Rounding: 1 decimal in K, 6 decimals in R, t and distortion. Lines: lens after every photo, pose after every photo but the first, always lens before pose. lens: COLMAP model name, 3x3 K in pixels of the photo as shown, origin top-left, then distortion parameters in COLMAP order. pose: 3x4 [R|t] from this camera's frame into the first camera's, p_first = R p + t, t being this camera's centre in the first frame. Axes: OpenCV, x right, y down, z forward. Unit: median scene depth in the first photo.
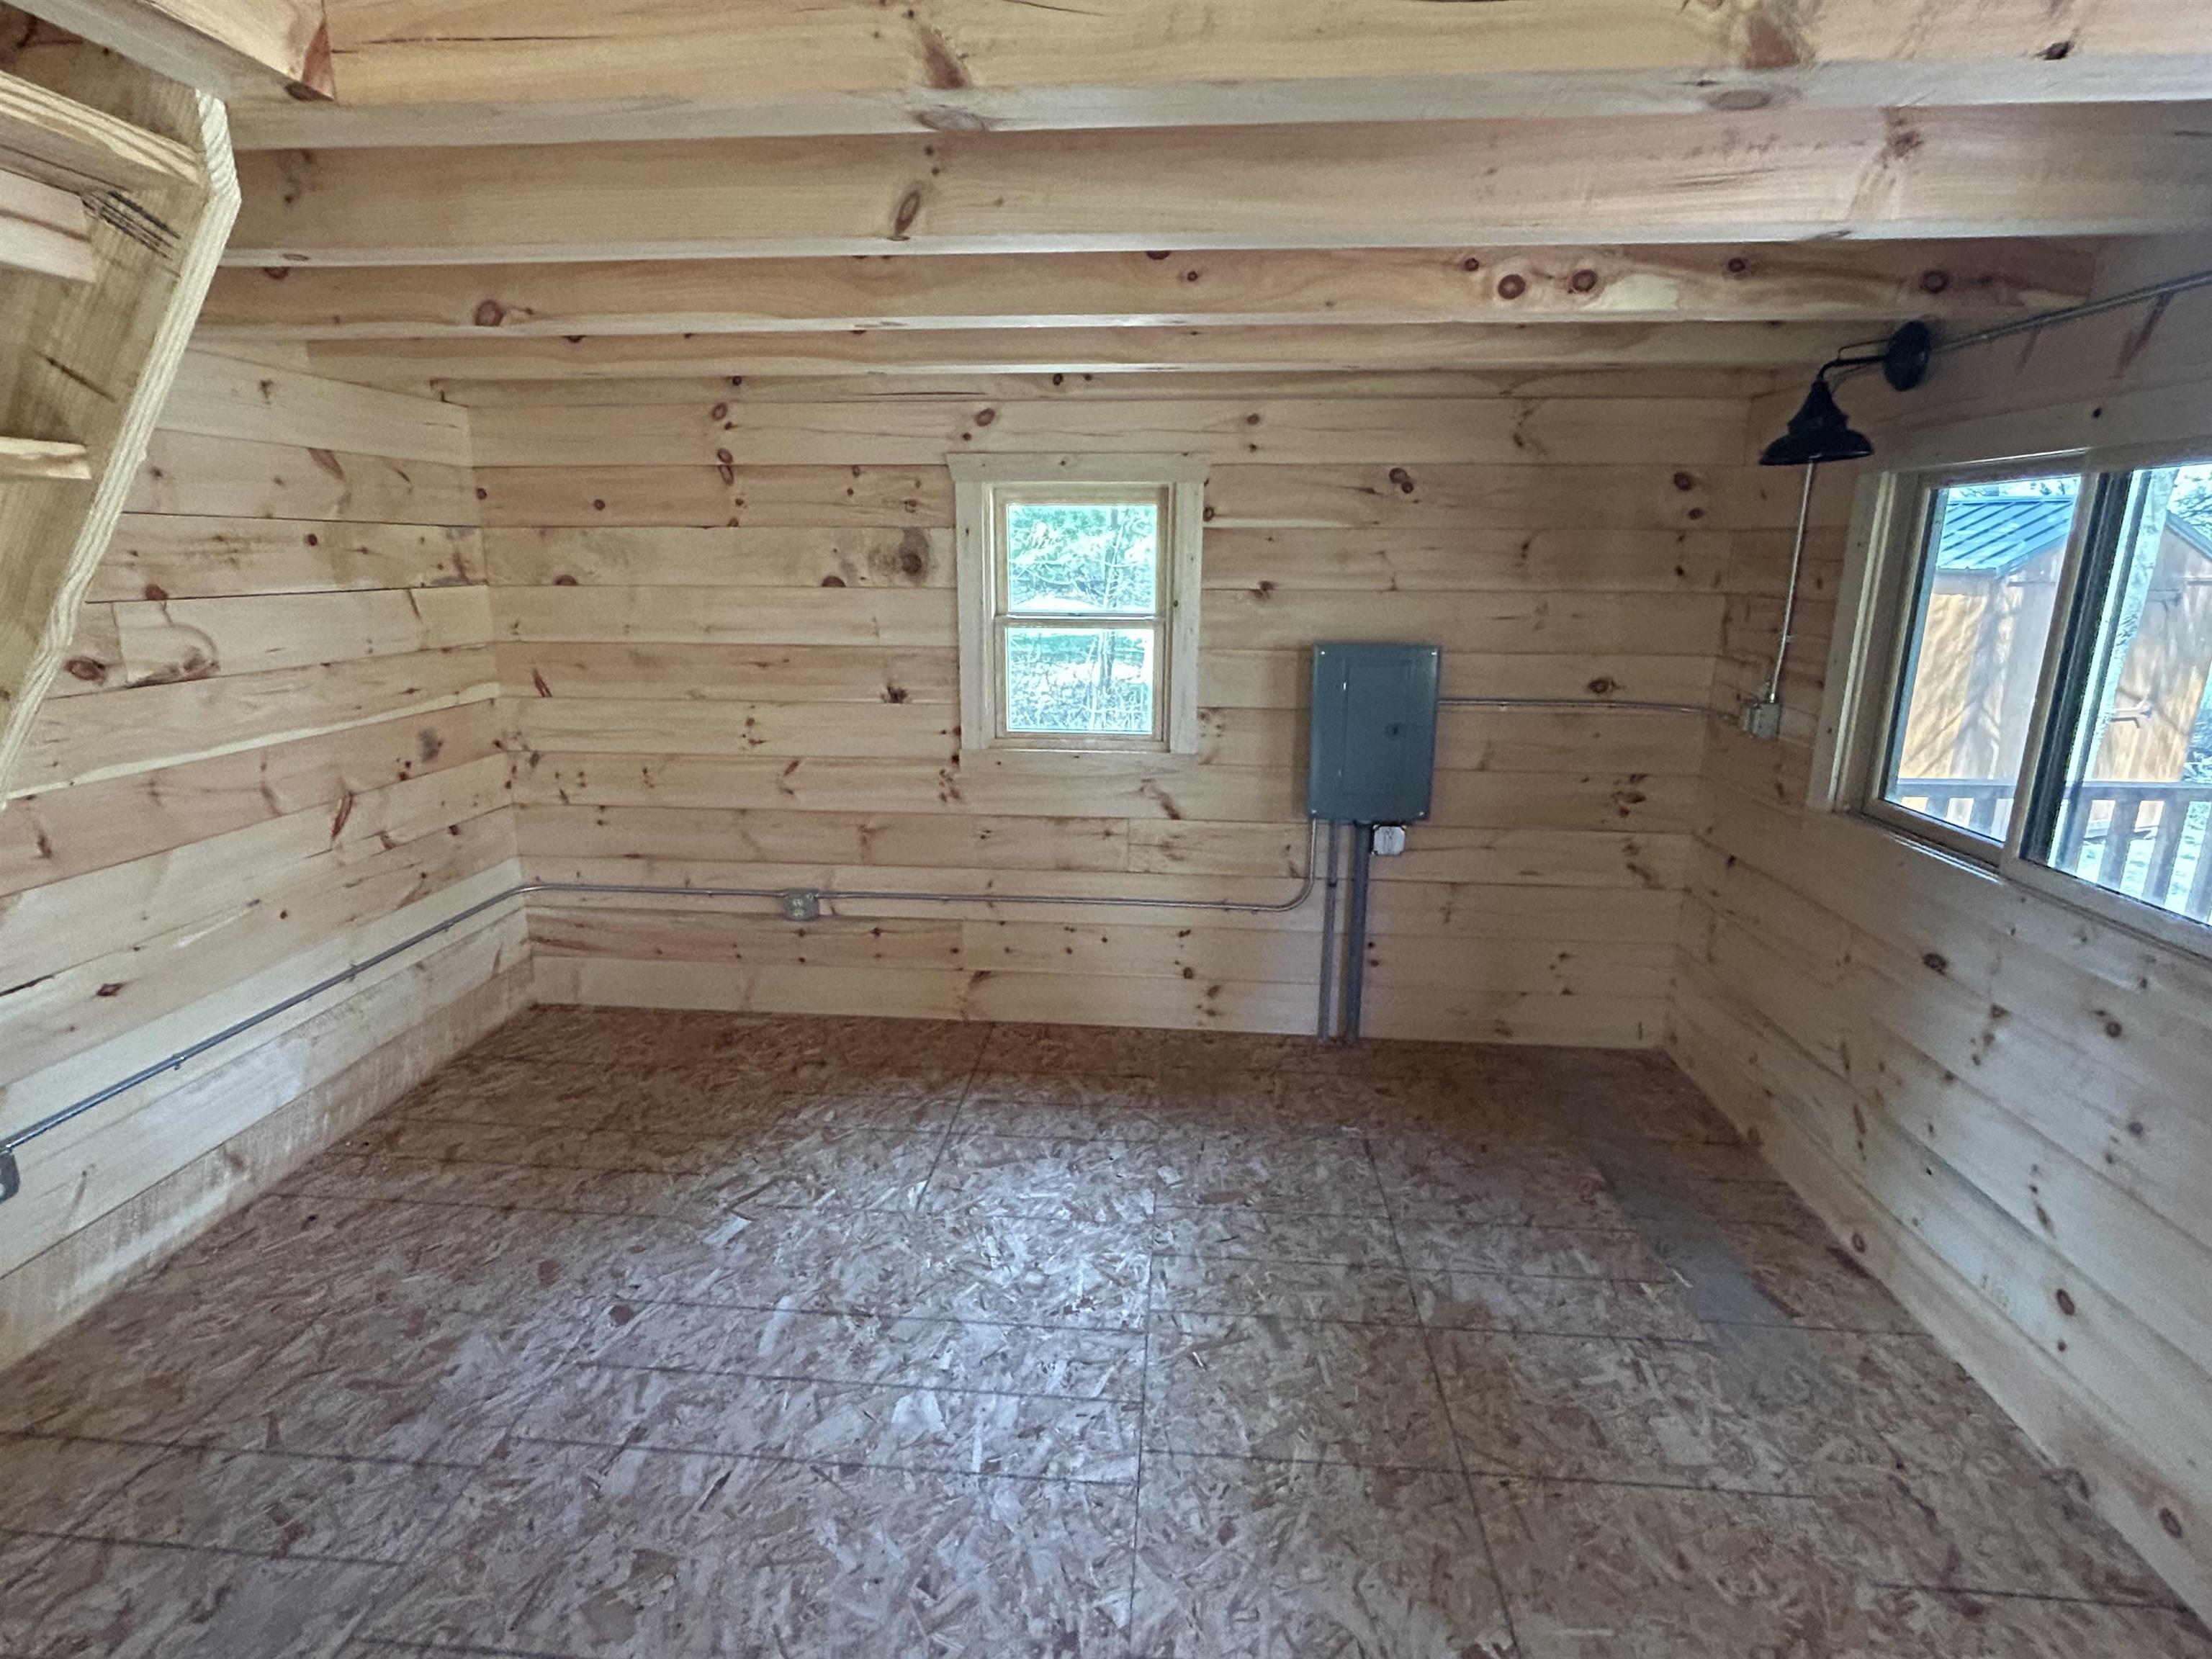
lens RADIAL K [[1119.6, 0, 1092.7], [0, 1119.6, 826.4], [0, 0, 1]] dist [0.000445, 0.001480]
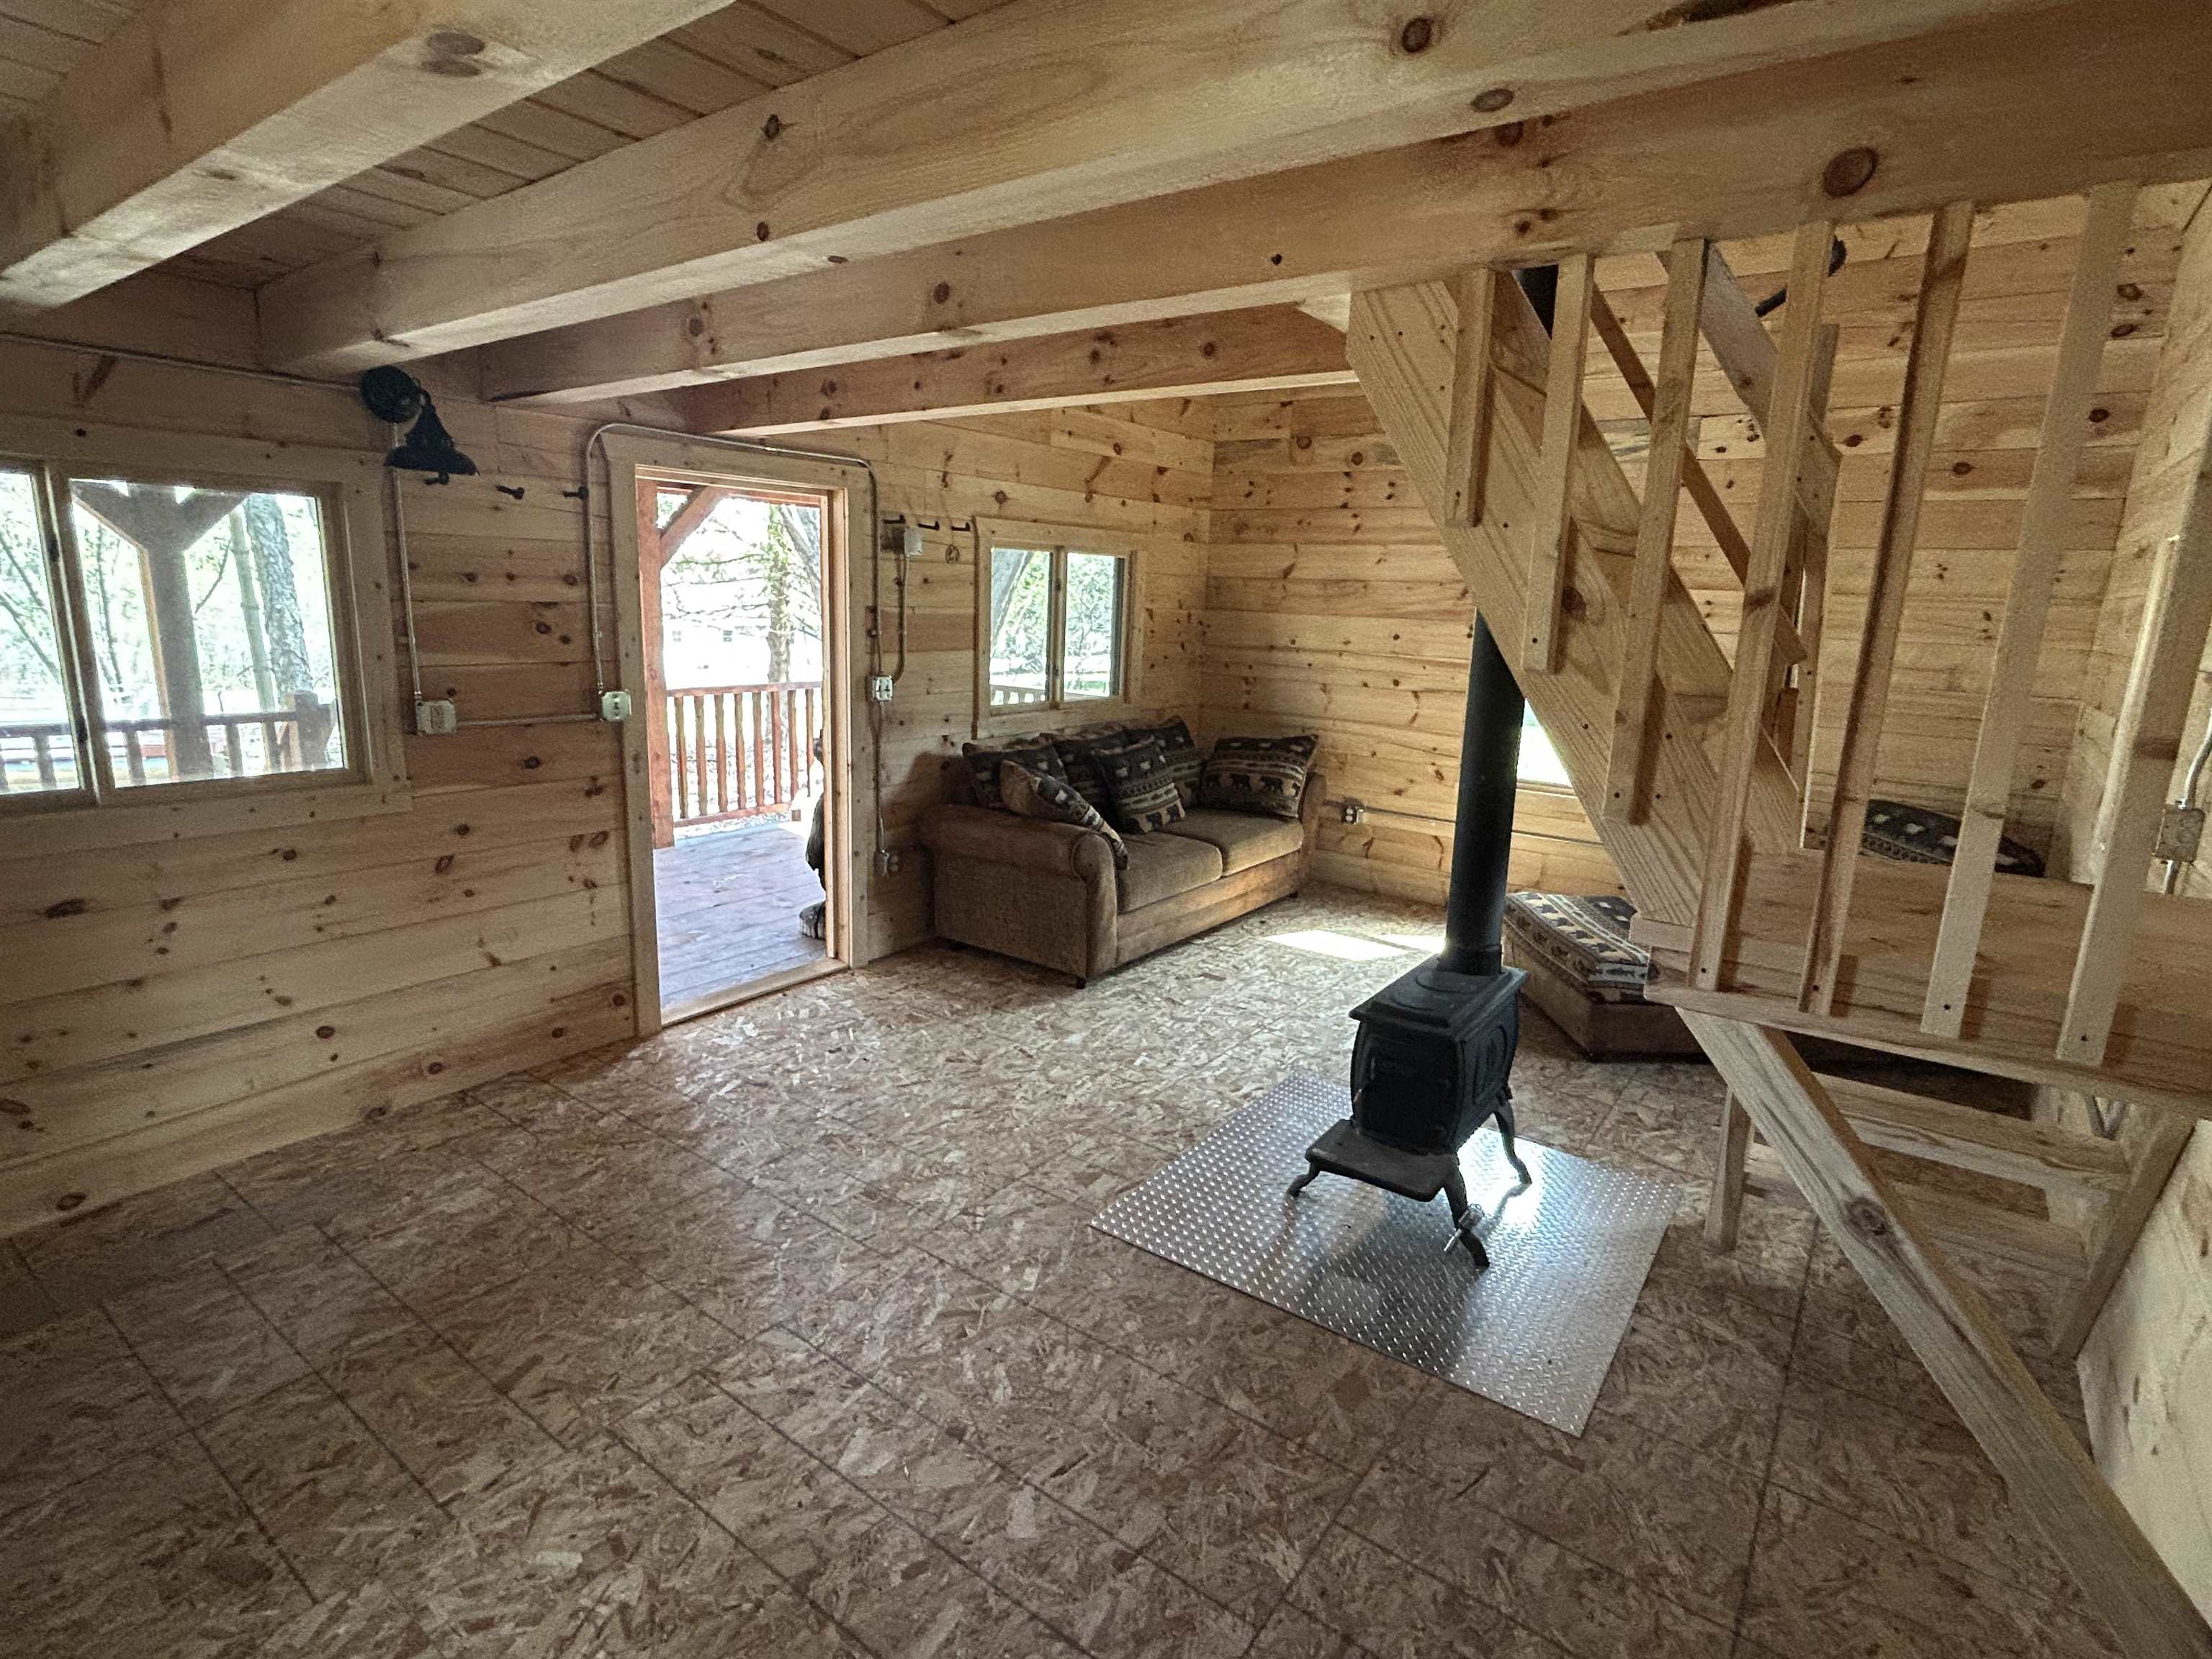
lens RADIAL K [[1119.6, 0, 1095.0], [0, 1119.6, 827.6], [0, 0, 1]] dist [0.000445, 0.001480]
pose [[-0.848703, -0.141674, 0.509541, -0.482155], [0.090877, 0.910055, 0.404401, -0.222561], [-0.521003, 0.389522, -0.759492, 0.927065]]
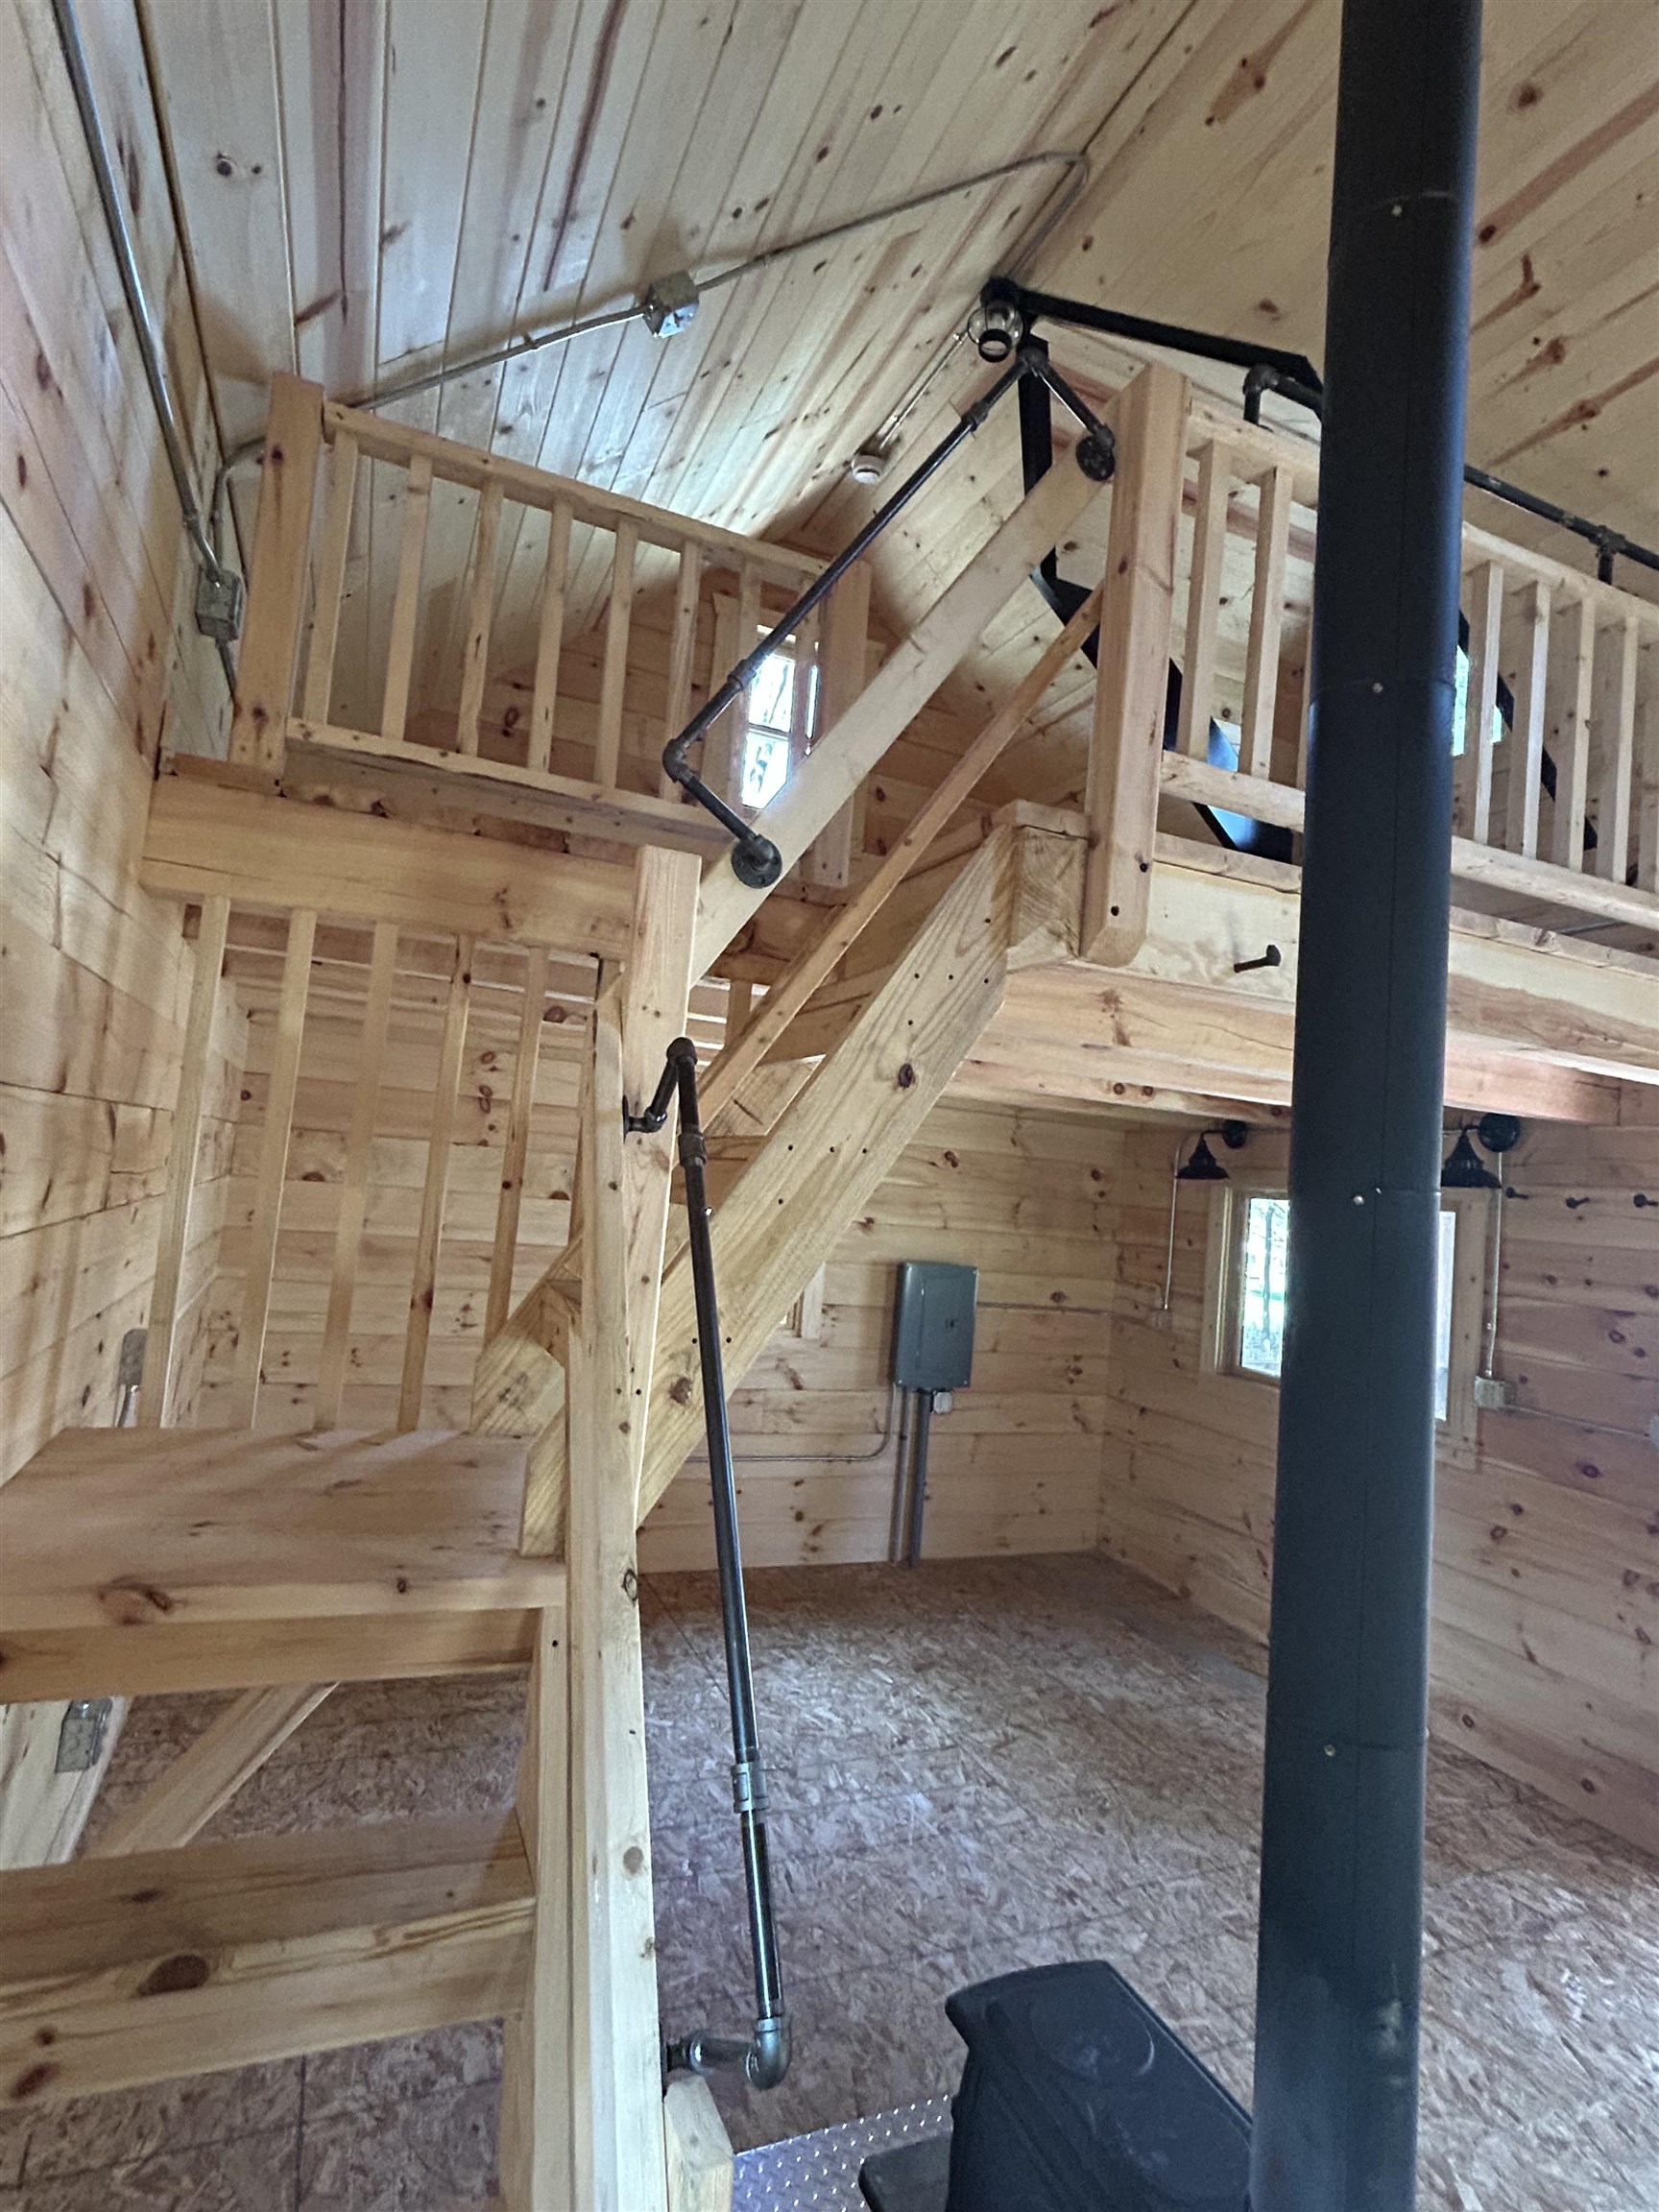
lens RADIAL K [[1119.6, 0, 835.1], [0, 1119.6, 1087.0], [0, 0, 1]] dist [0.000445, 0.001480]
pose [[0.875570, 0.116393, 0.468861, -0.617101], [0.029986, 0.955576, -0.293216, 0.045662], [-0.482161, 0.270791, 0.833183, -0.244866]]
